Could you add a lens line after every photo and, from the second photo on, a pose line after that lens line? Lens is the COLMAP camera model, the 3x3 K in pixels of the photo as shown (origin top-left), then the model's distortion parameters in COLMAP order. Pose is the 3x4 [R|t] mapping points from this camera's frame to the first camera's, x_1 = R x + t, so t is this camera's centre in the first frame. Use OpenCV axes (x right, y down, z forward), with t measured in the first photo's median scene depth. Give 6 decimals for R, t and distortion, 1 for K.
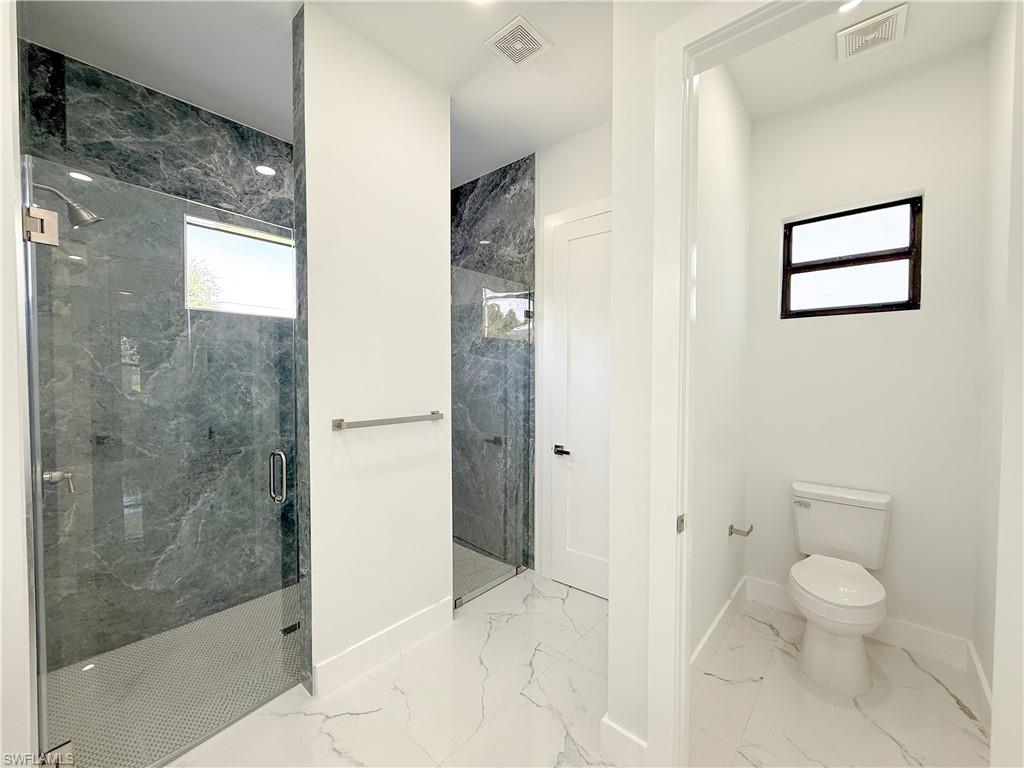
lens RADIAL K [[419.3, 0, 512.7], [0, 419.3, 381.4], [0, 0, 1]] dist [0.002942, -0.000014]
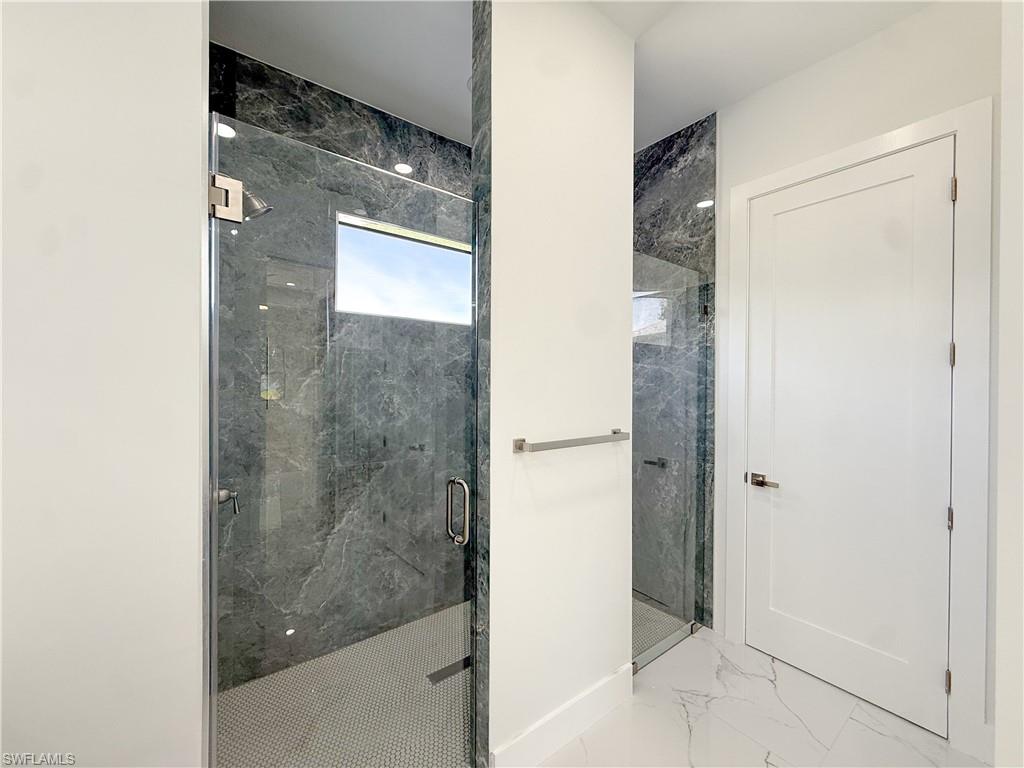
lens RADIAL K [[419.3, 0, 510.4], [0, 419.3, 380.6], [0, 0, 1]] dist [0.002942, -0.000014]
pose [[0.981322, 0.004198, -0.192325, -0.210854], [-0.008650, 0.999714, -0.022317, -0.002242], [0.192176, 0.023564, 0.981078, 0.158274]]
